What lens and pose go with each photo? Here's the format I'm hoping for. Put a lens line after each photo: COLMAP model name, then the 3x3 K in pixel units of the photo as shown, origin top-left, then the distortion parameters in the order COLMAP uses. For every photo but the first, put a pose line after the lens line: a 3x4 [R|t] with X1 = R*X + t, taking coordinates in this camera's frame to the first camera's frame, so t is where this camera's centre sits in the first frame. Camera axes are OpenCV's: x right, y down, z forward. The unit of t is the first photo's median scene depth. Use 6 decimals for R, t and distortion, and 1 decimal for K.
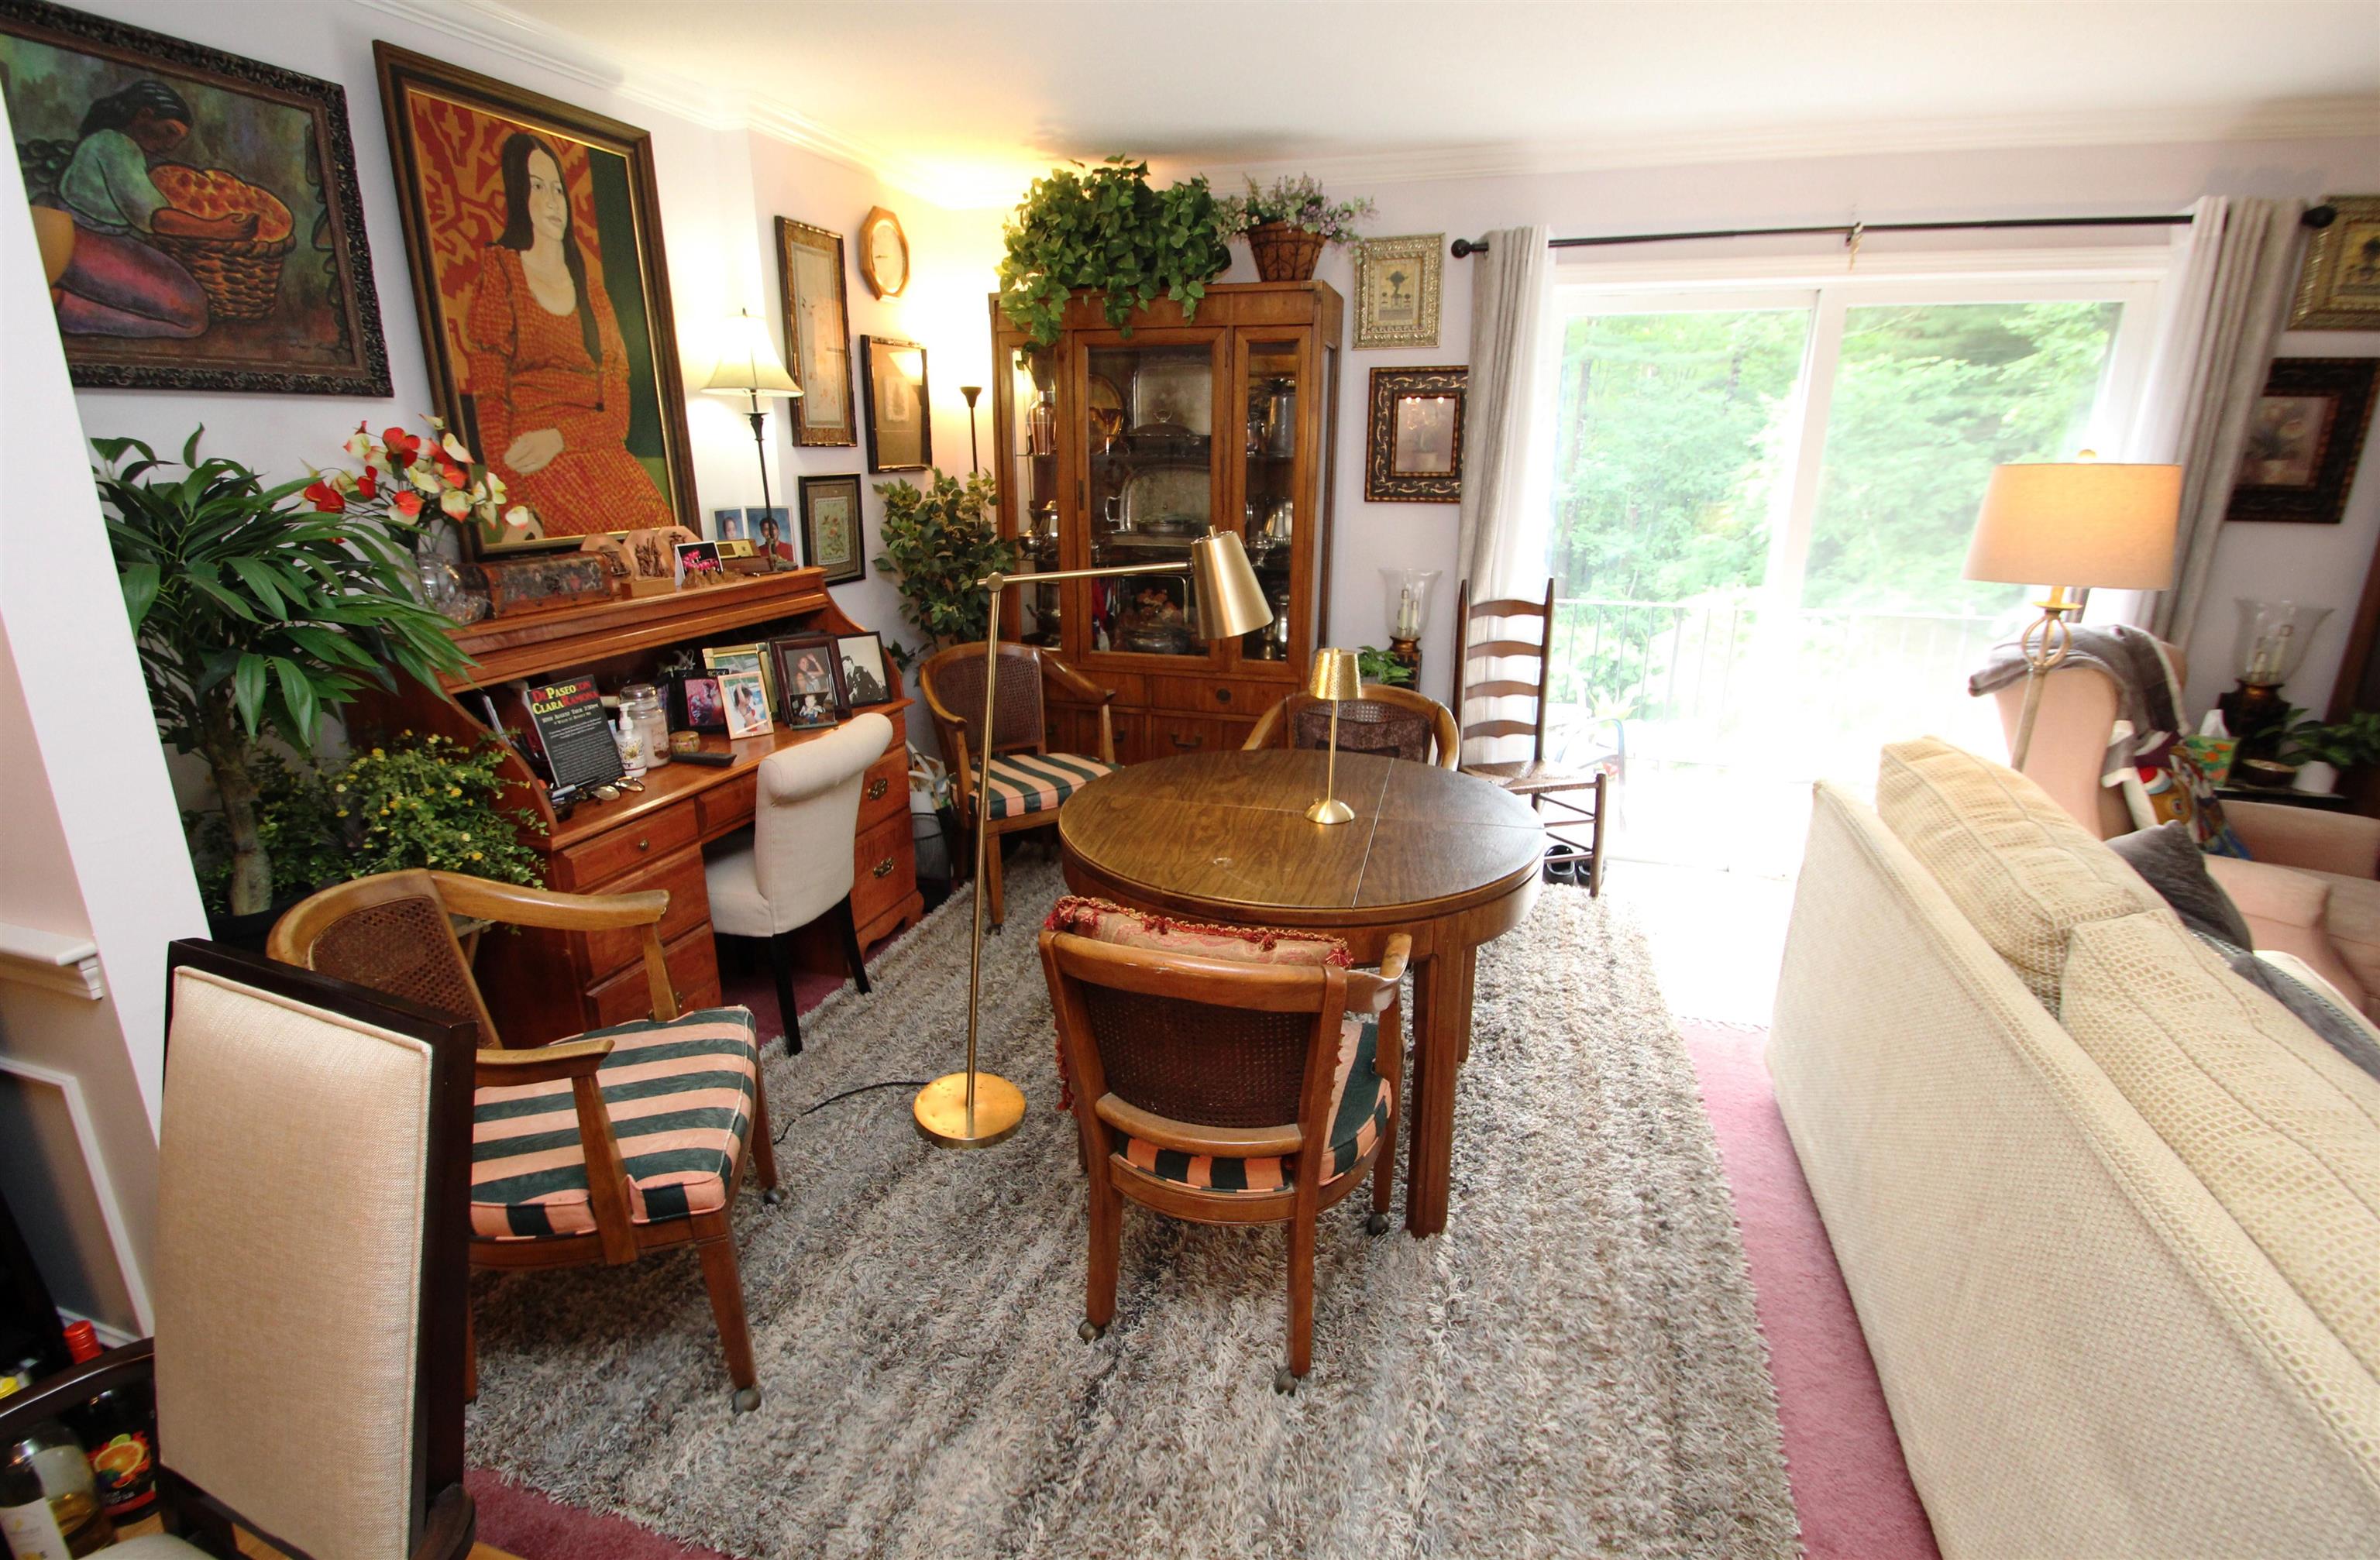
lens RADIAL K [[1111.6, 0, 1186.1], [0, 1111.6, 799.7], [0, 0, 1]] dist [-0.000206, -0.008794]
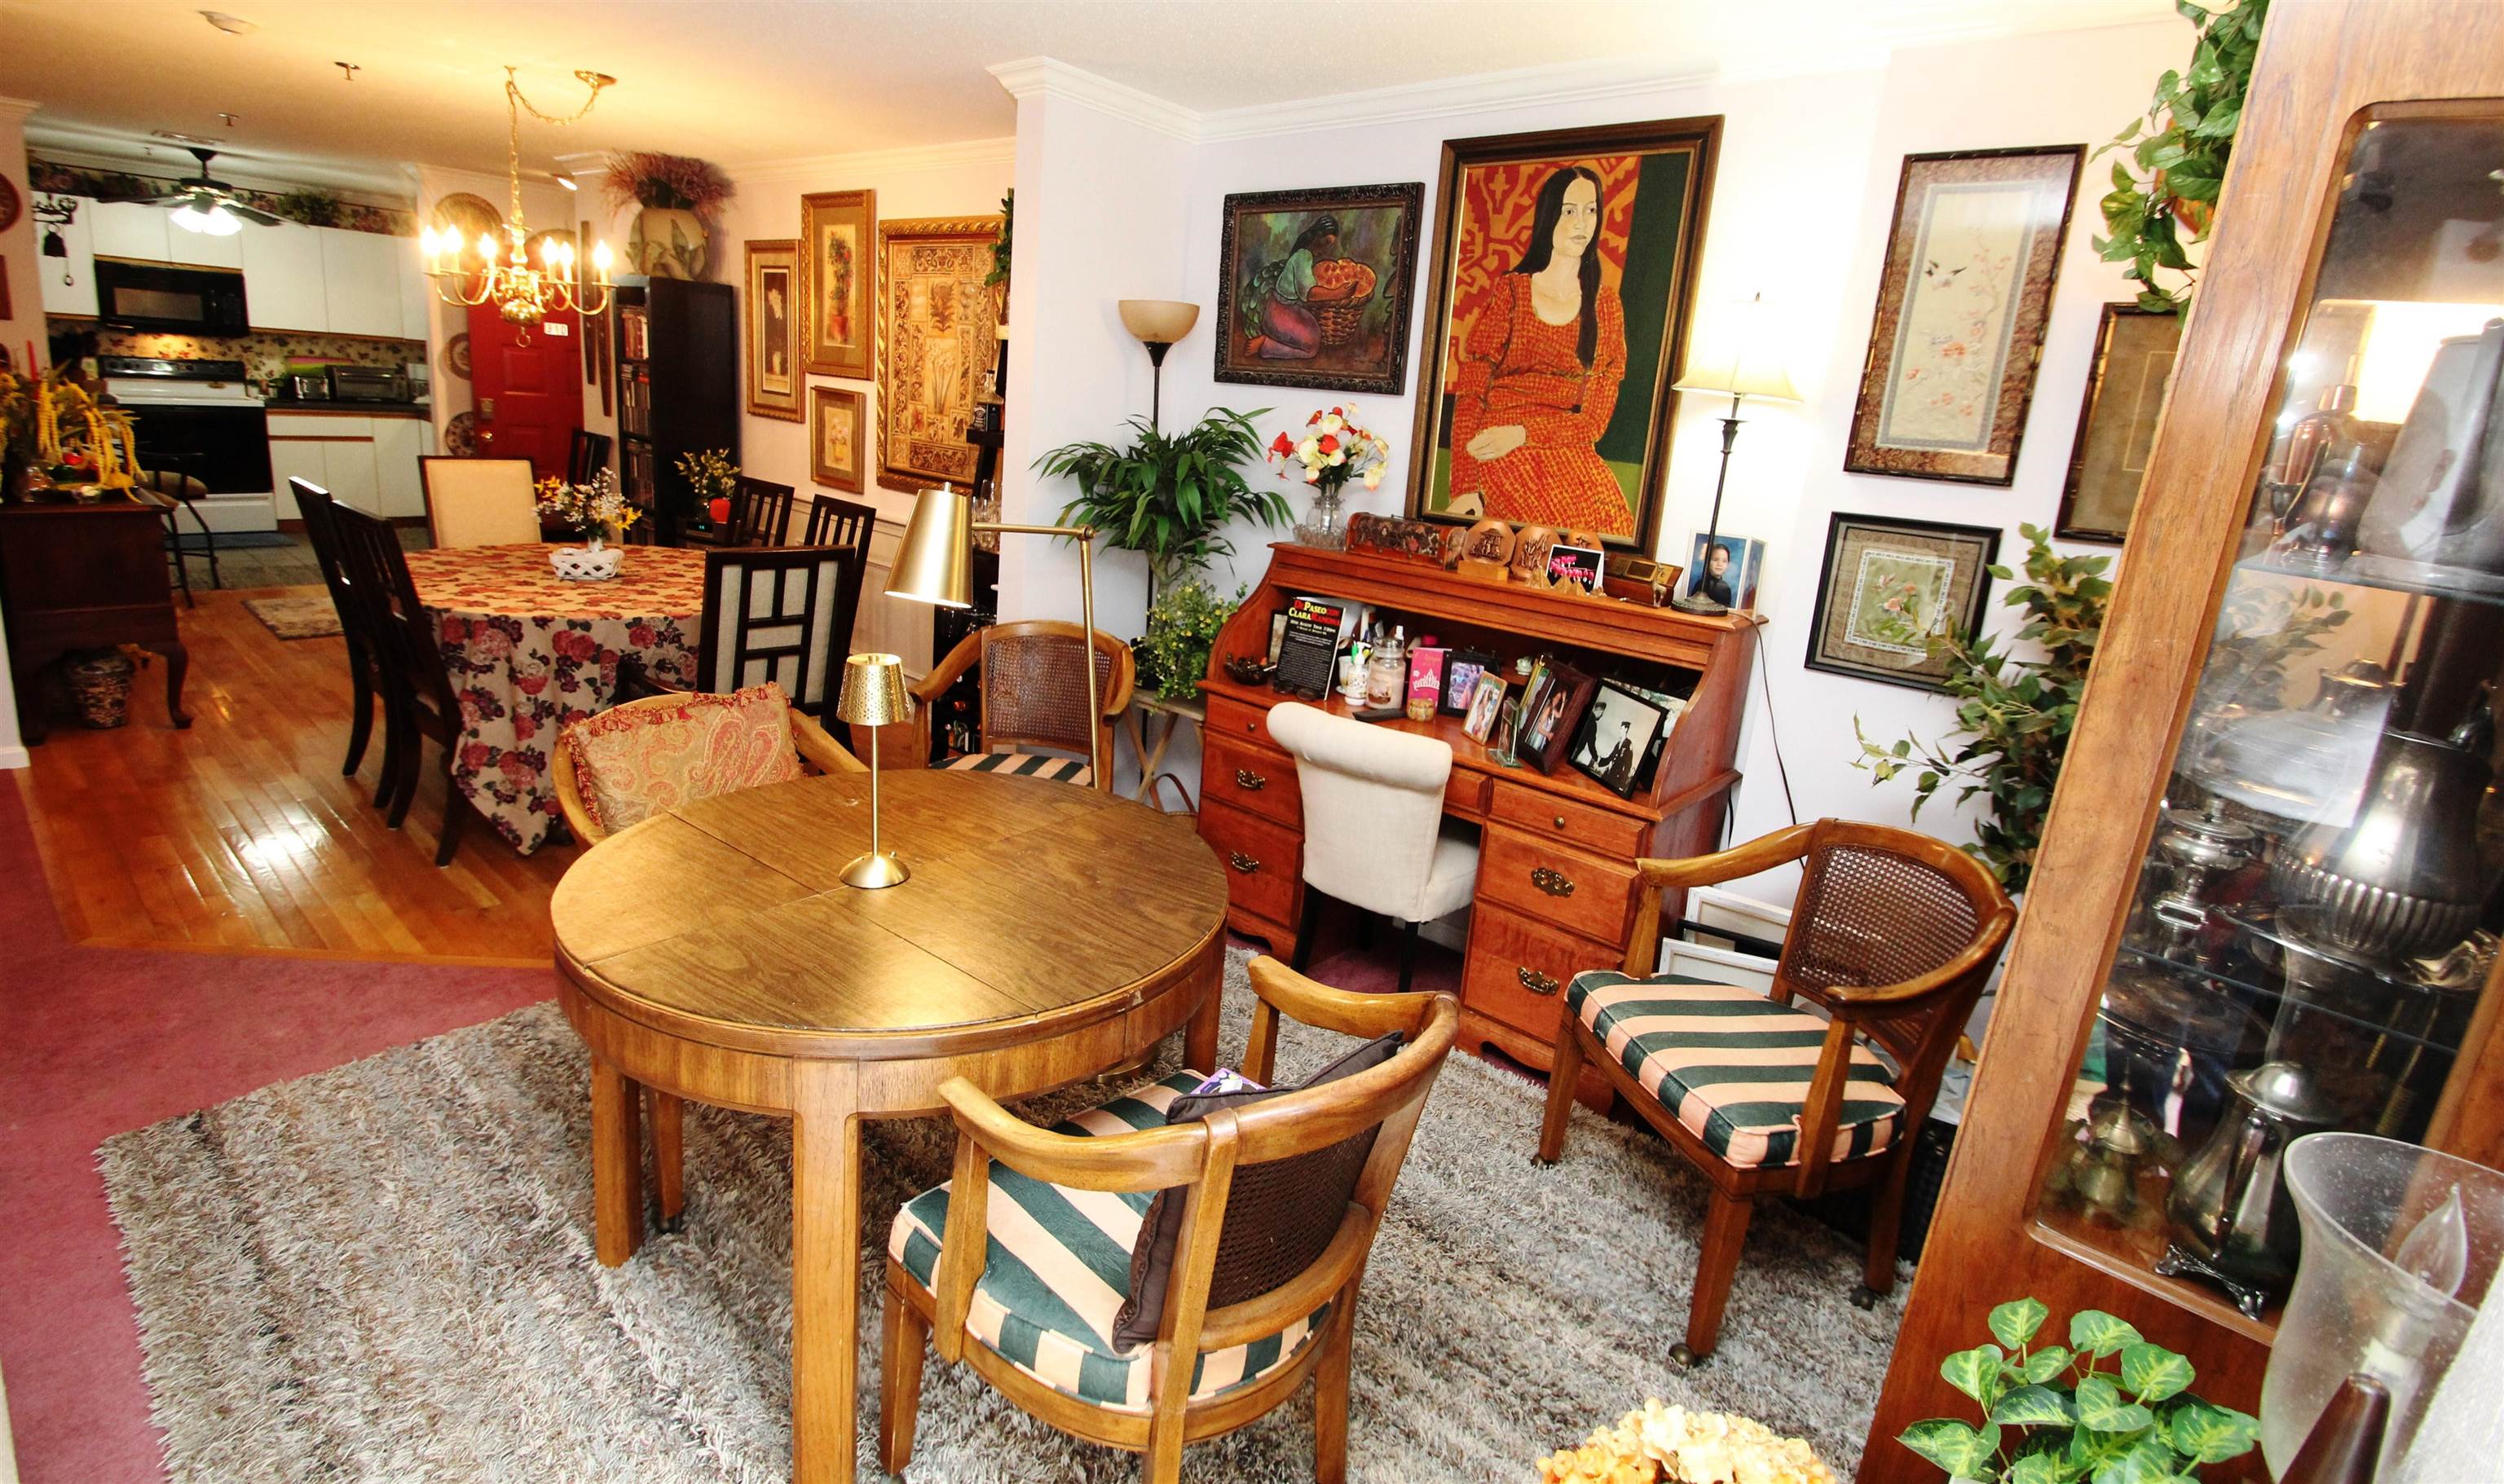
lens RADIAL K [[1173.1, 0, 1270.9], [0, 1173.1, 691.1], [0, 0, 1]] dist [-0.003468, -0.008251]
pose [[-0.390219, 0.181696, -0.902616, 0.538627], [-0.358103, 0.873197, 0.330589, -0.340105], [0.848228, 0.452231, -0.275673, 1.045468]]
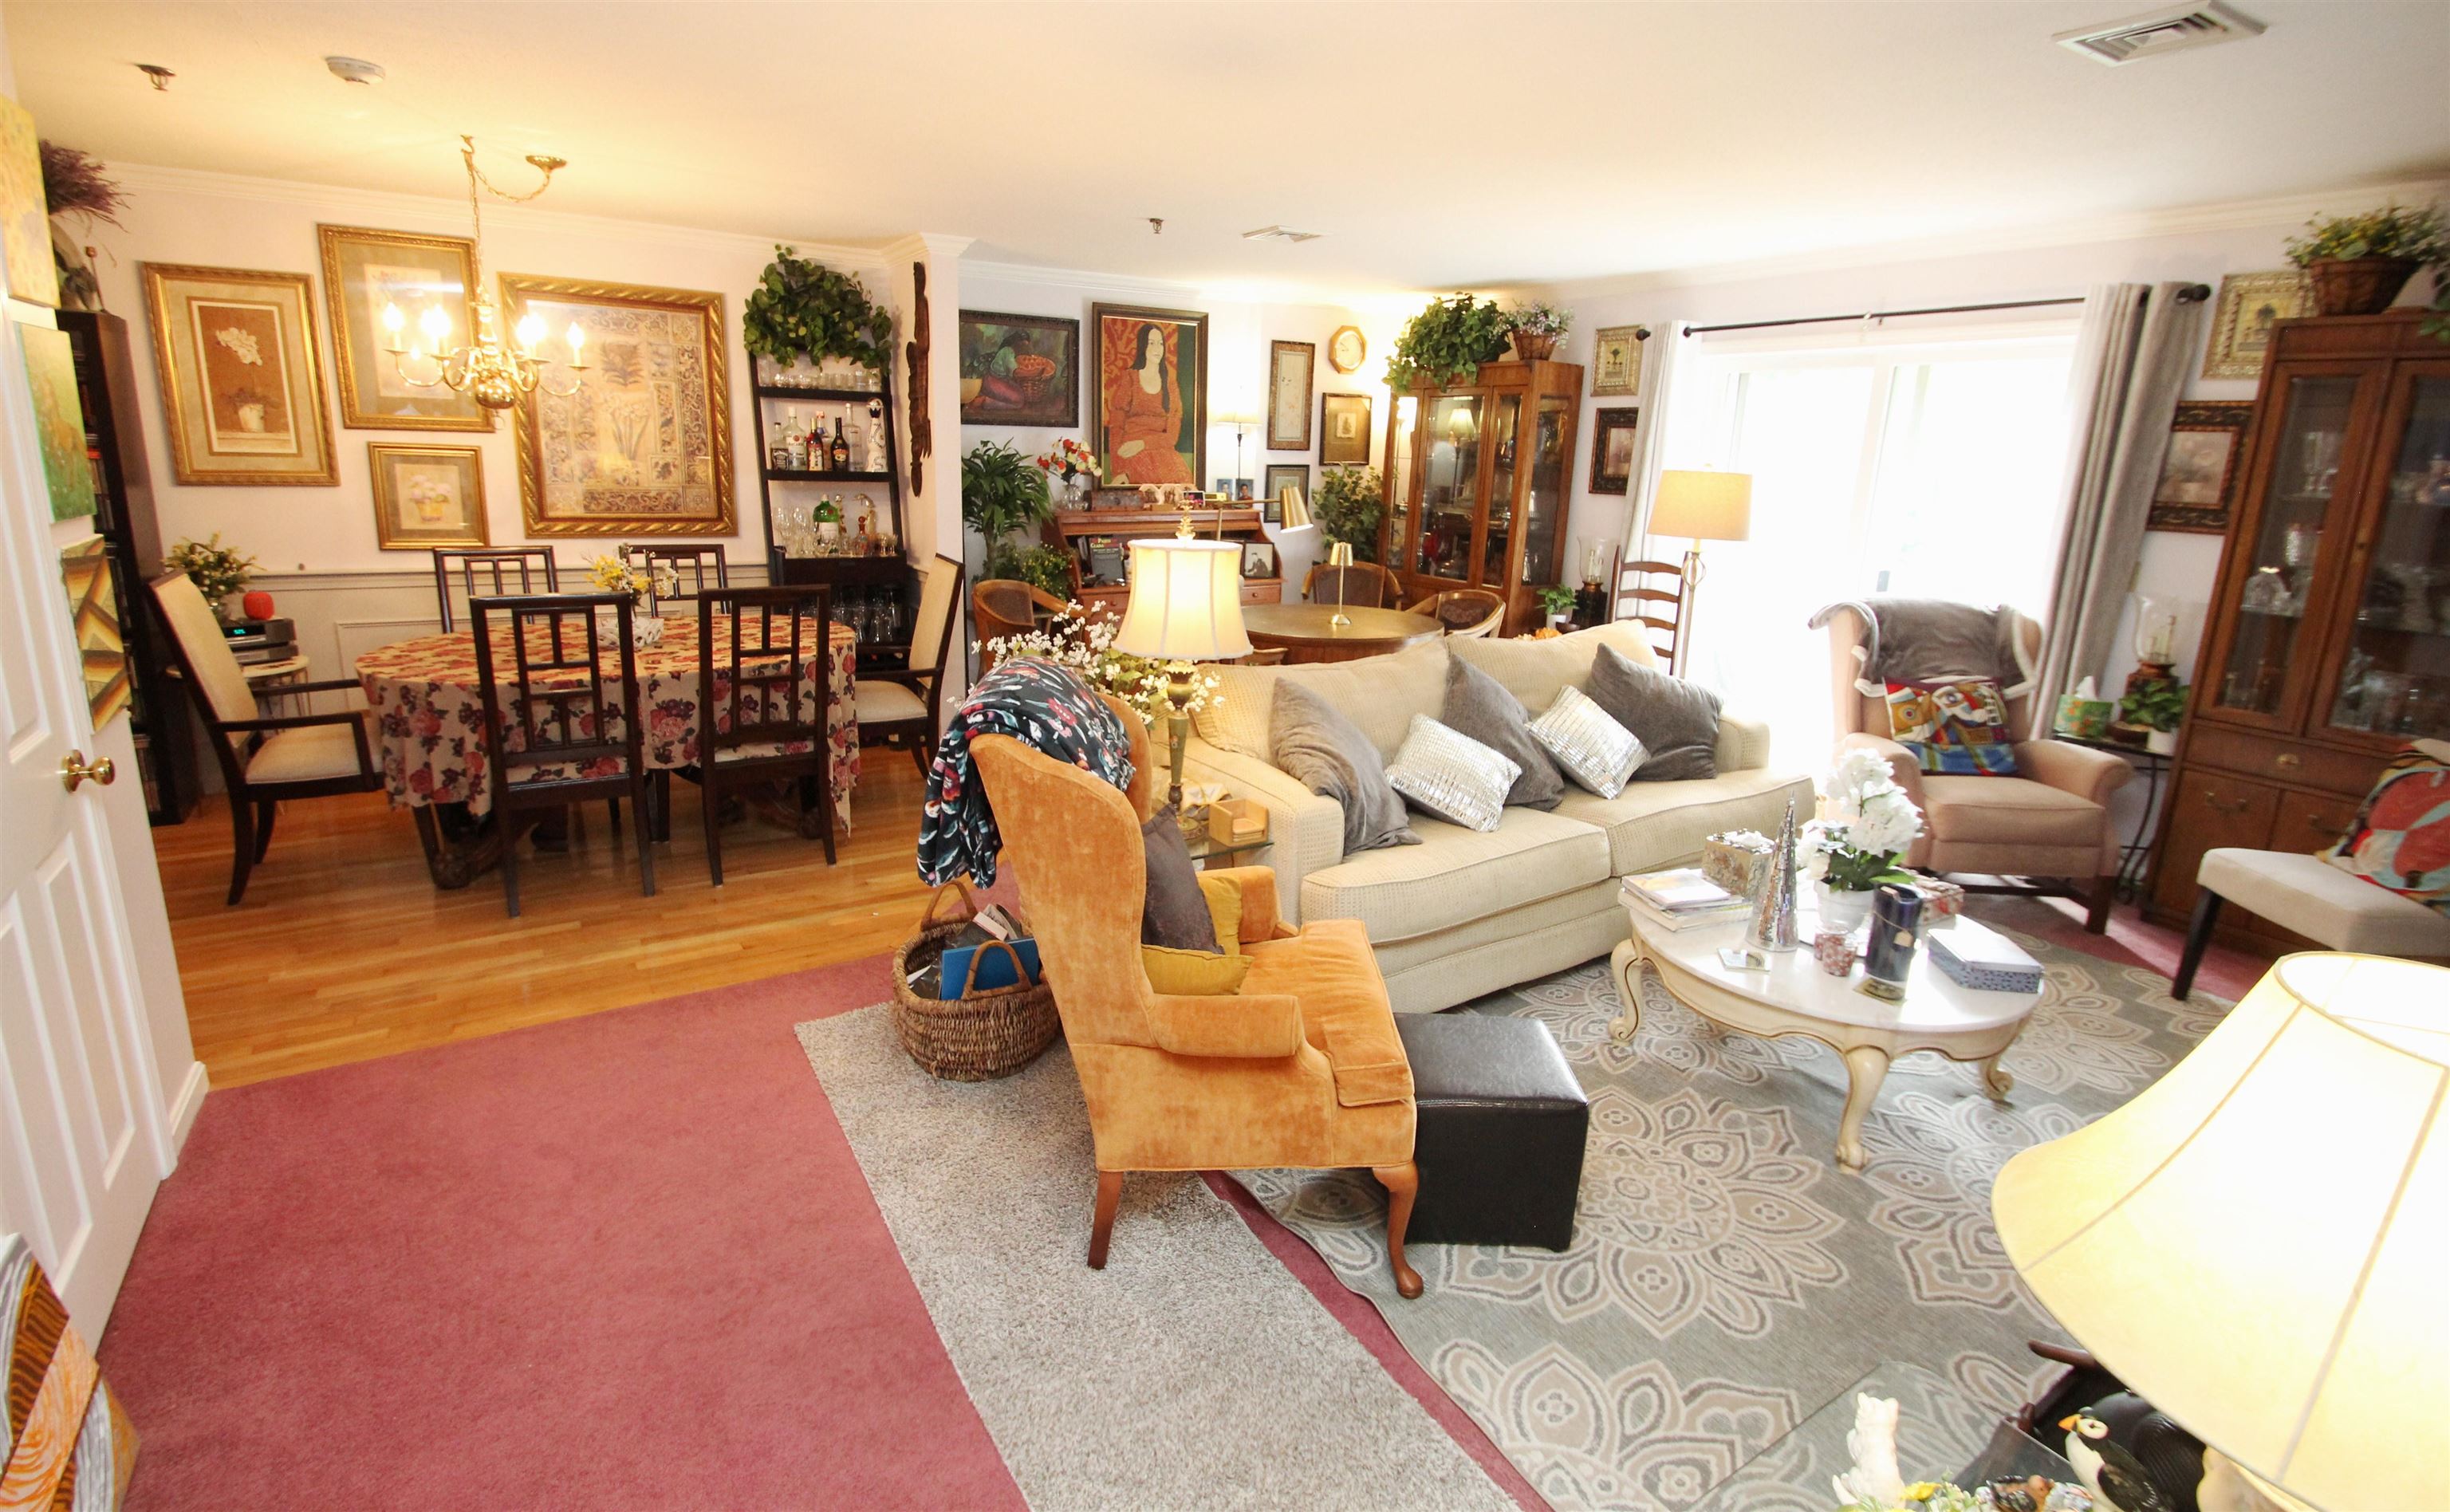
lens RADIAL K [[1137.0, 0, 1220.3], [0, 1137.0, 742.7], [0, 0, 1]] dist [-0.000591, -0.001737]
pose [[0.760099, 0.181186, -0.624036, 1.034611], [-0.218046, 0.975777, 0.017725, 0.191584], [0.612131, 0.122596, 0.781195, -0.629004]]
